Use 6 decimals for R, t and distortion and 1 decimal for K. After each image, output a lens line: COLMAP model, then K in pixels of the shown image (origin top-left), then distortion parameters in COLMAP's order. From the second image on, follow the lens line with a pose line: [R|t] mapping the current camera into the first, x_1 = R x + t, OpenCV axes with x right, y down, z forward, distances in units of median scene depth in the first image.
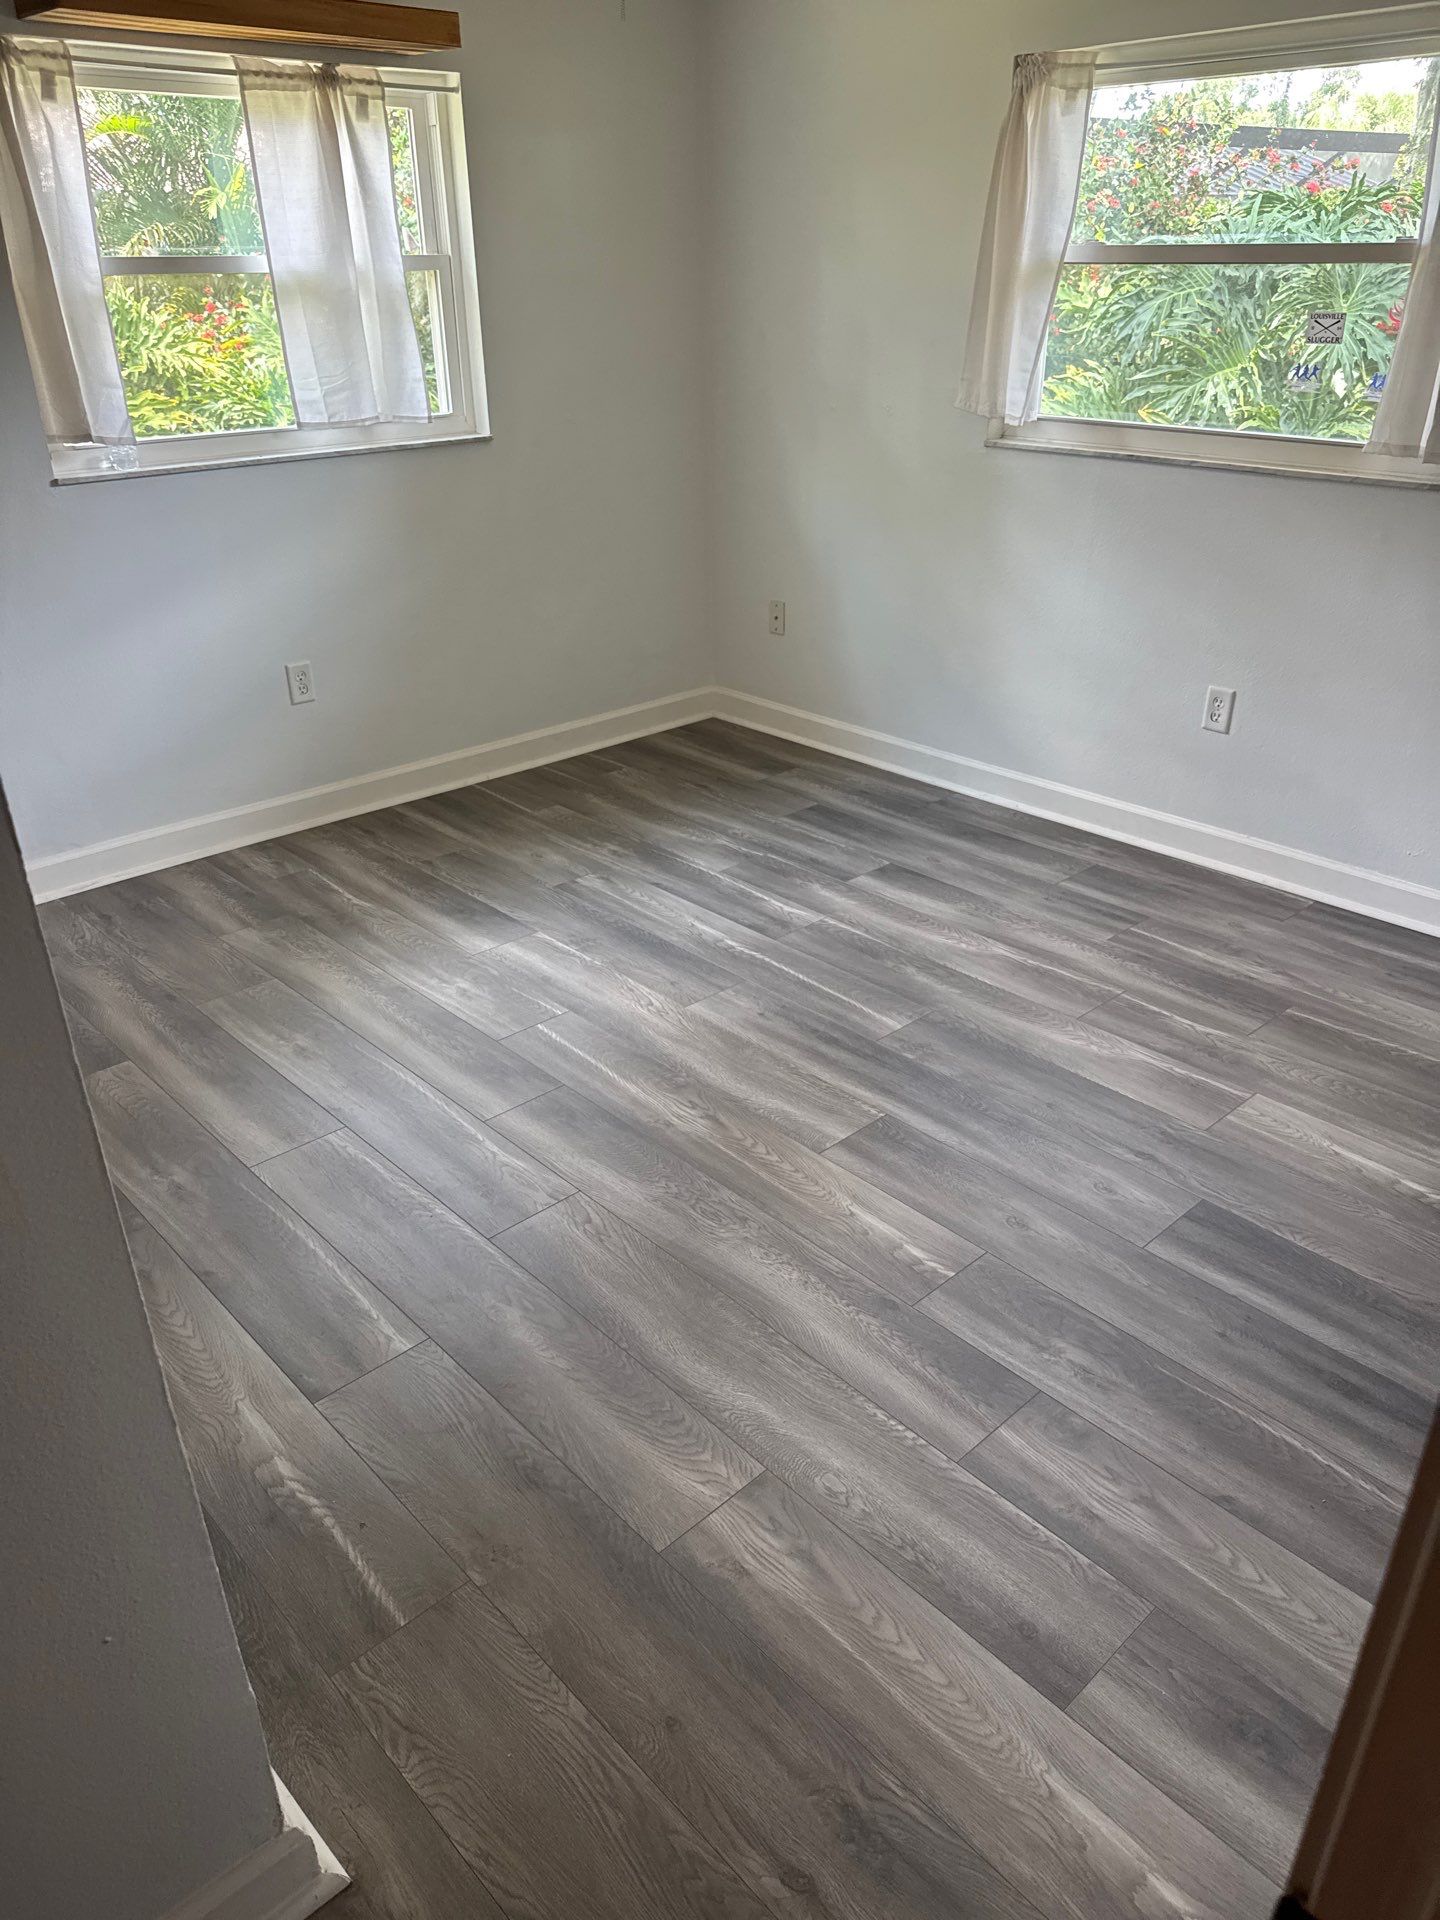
lens RADIAL K [[1343.4, 0, 734.8], [0, 1343.4, 957.9], [0, 0, 1]] dist [0.195235, -0.389666]
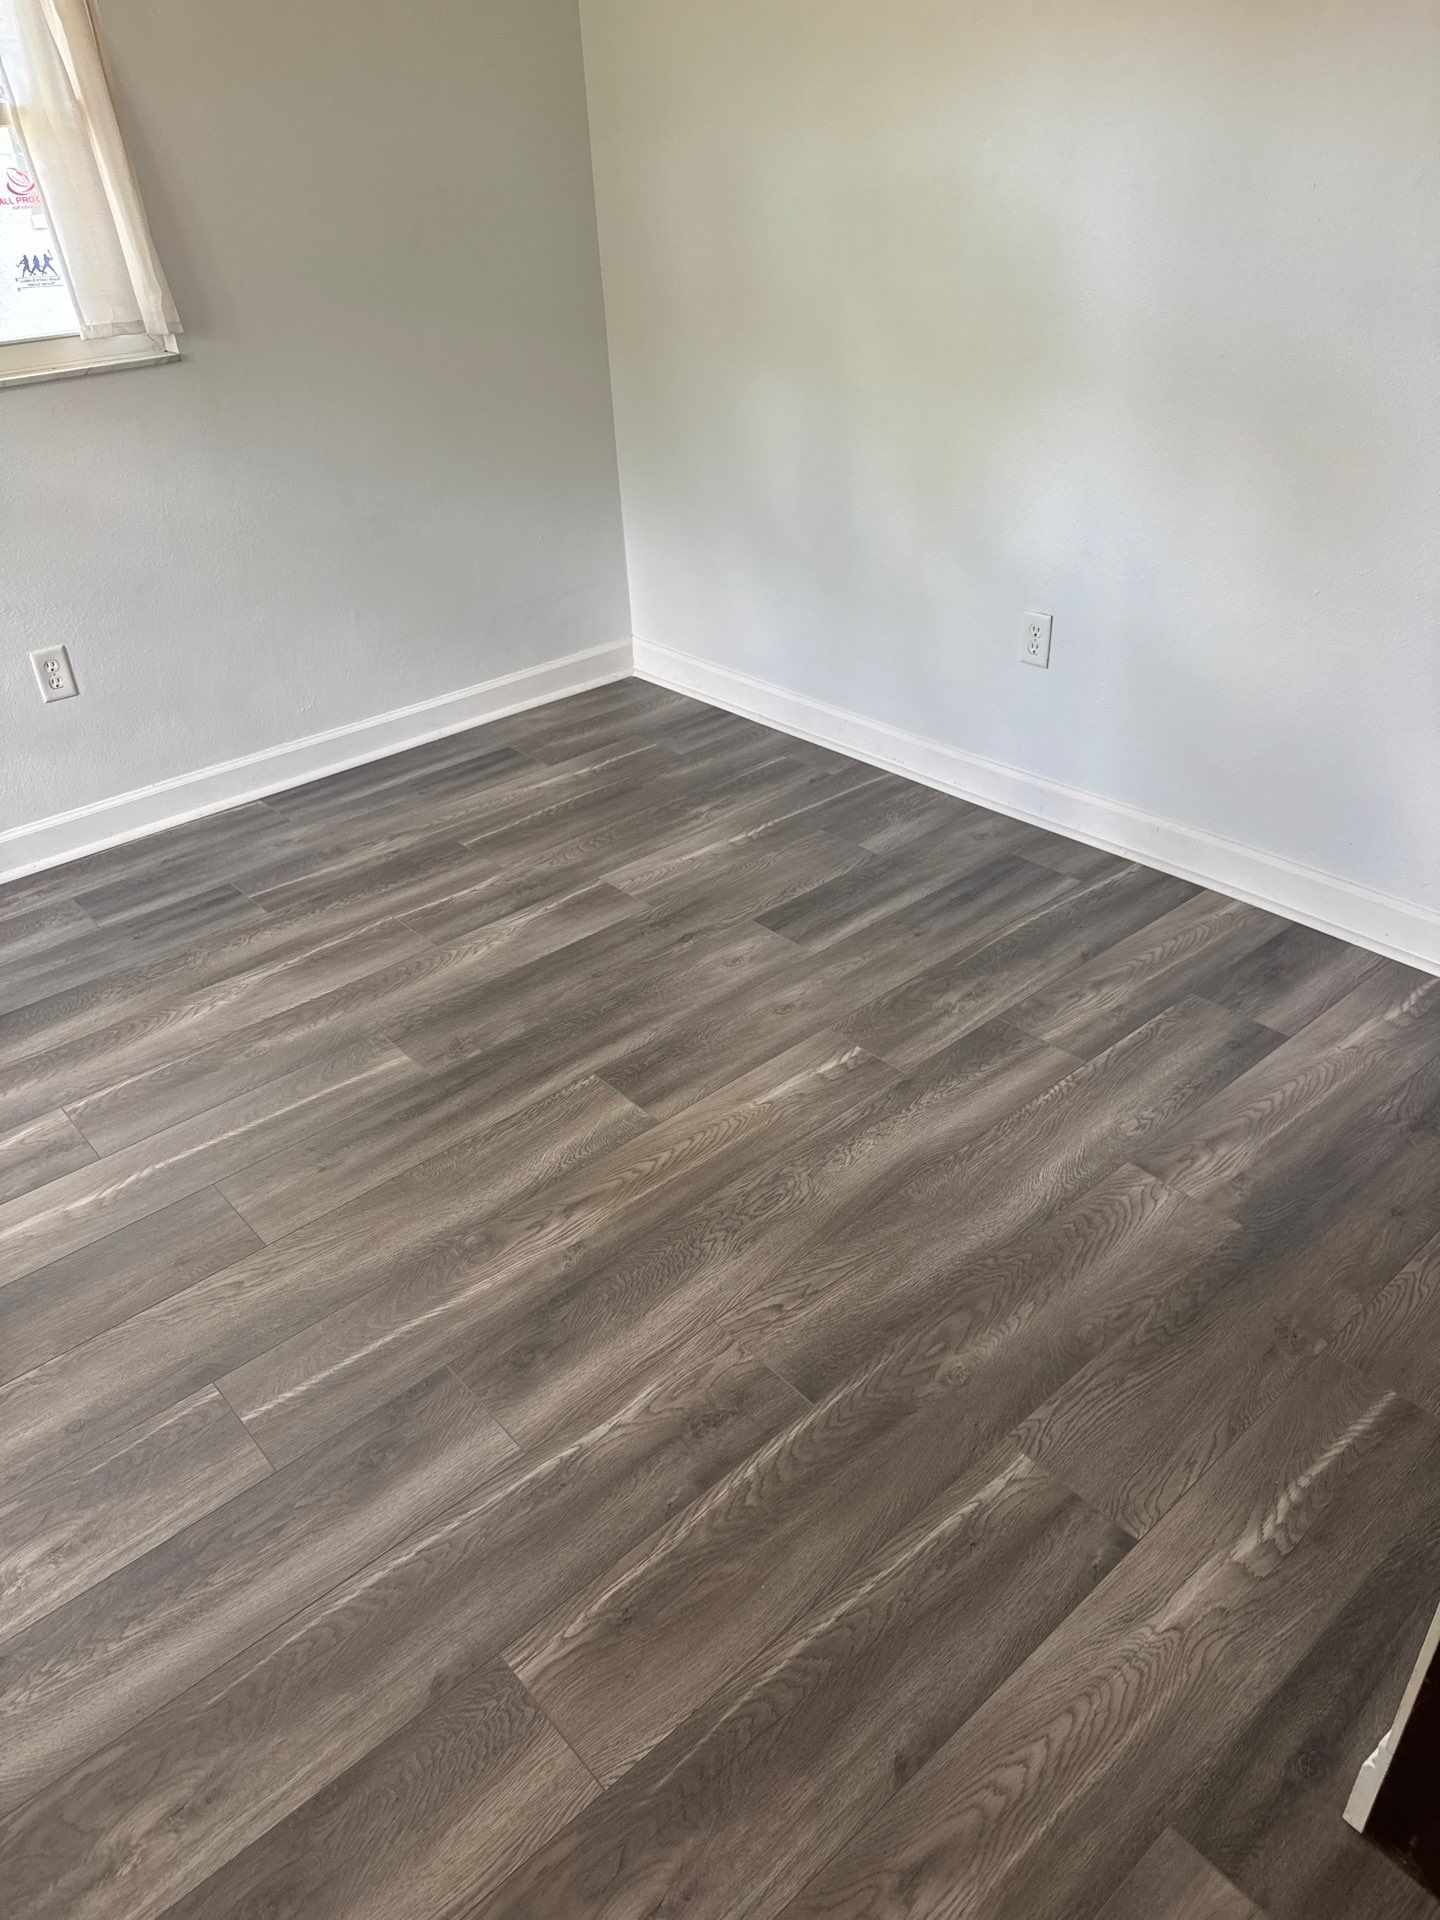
lens RADIAL K [[1342.5, 0, 720.0], [0, 1342.5, 960.0], [0, 0, 1]] dist [0.133219, -0.221913]
pose [[0.038420, -0.521264, 0.852530, -0.568878], [0.496123, 0.750530, 0.436539, -0.270952], [-0.867402, 0.406188, 0.287446, 0.595797]]
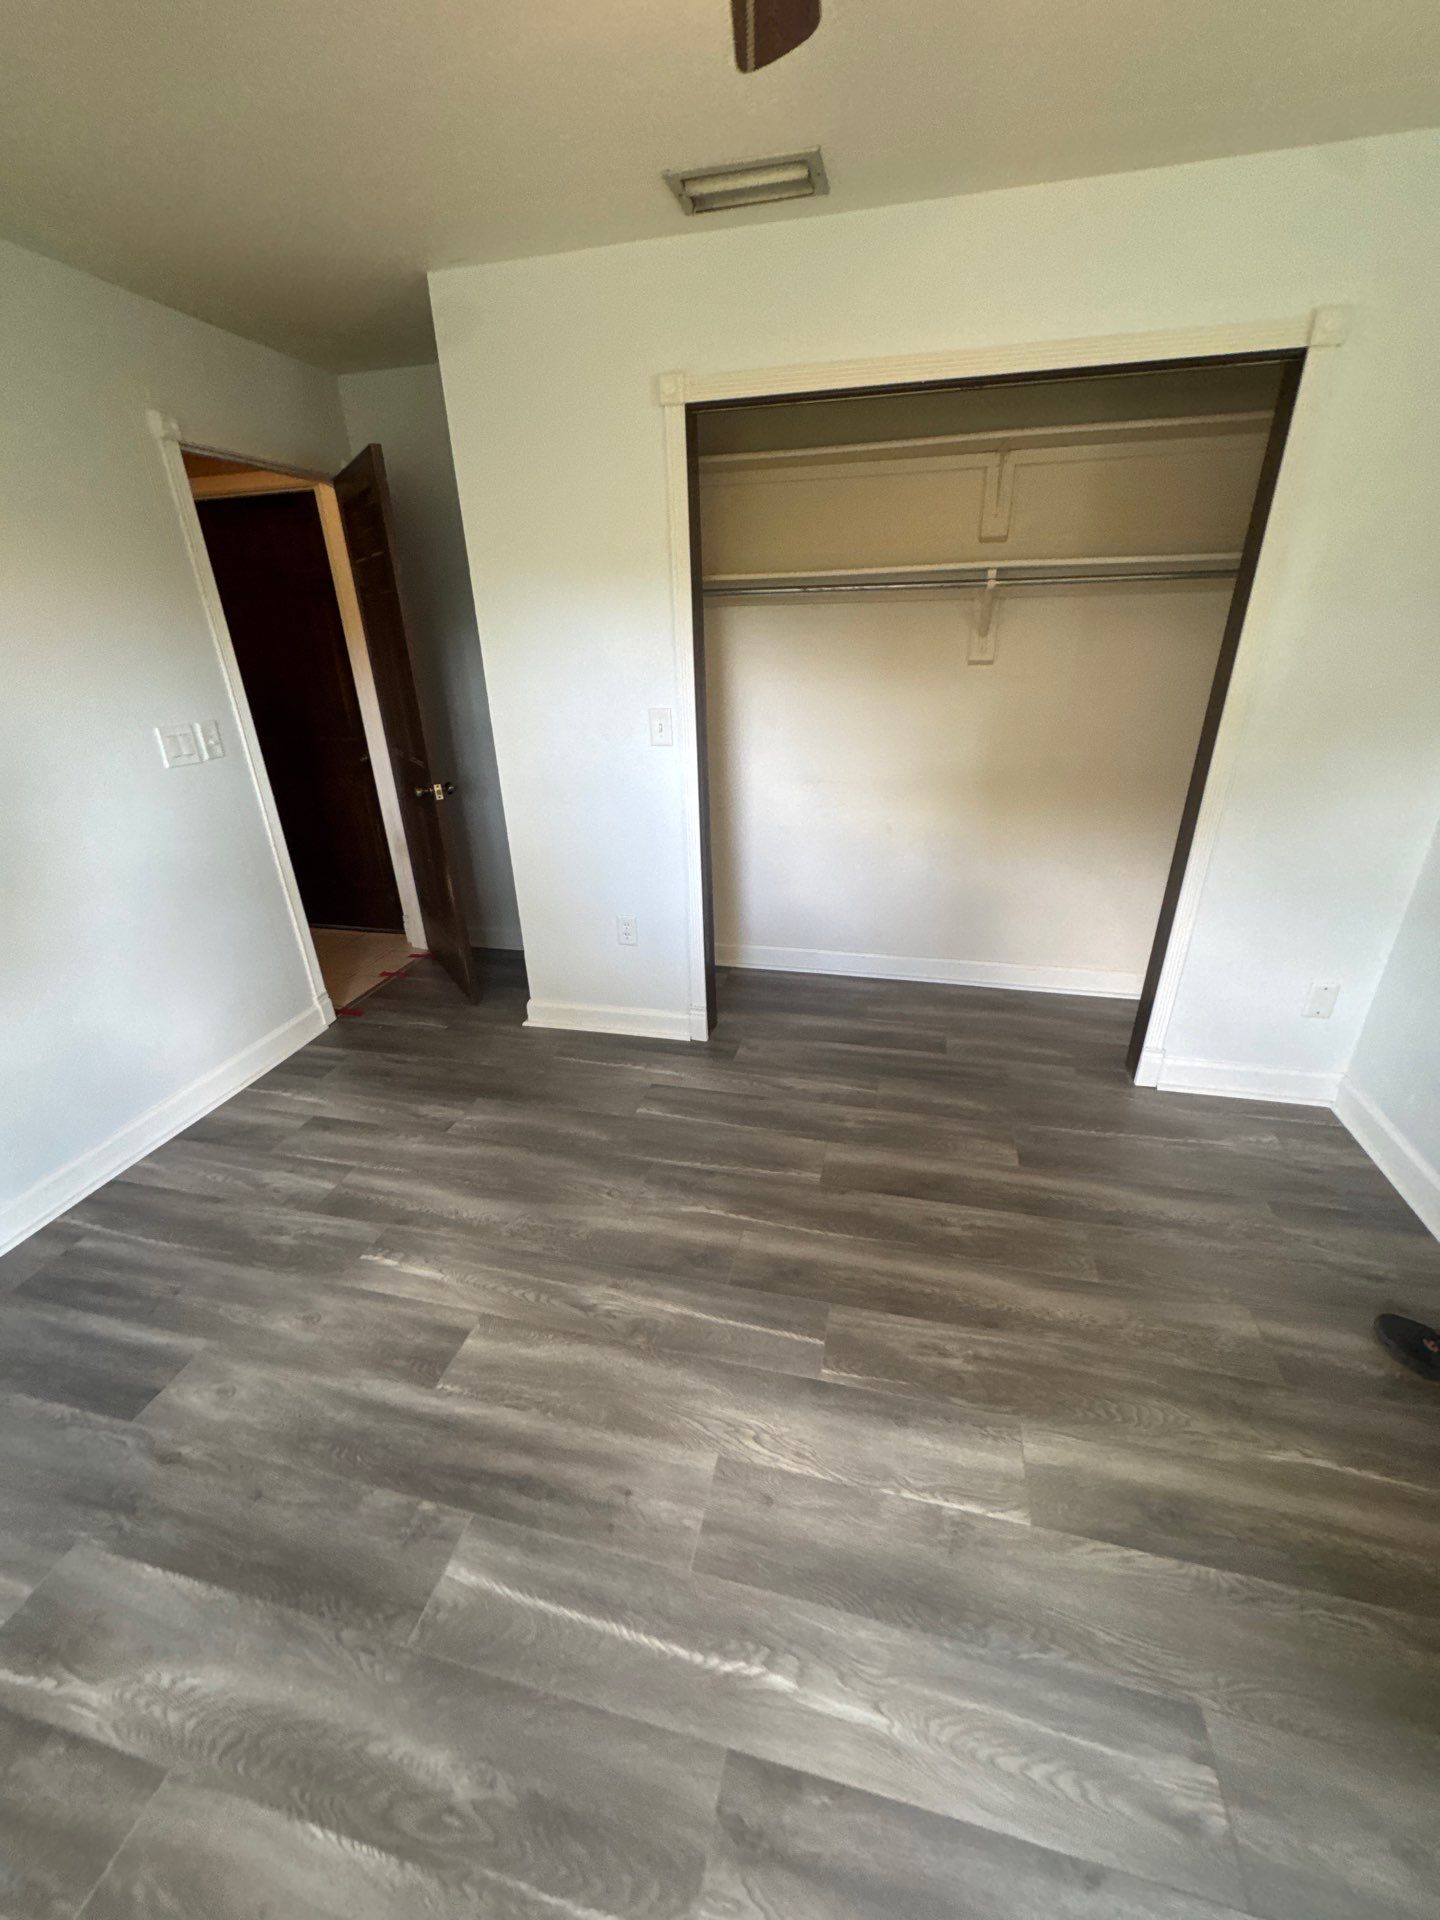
lens RADIAL K [[761.7, 0, 720.0], [0, 761.7, 960.0], [0, 0, 1]] dist [0.000956, 0.000604]
pose [[-0.837252, 0.250878, -0.485870, 0.122226], [-0.216867, 0.663329, 0.716214, -0.541751], [0.501974, 0.705021, -0.500966, 1.096213]]
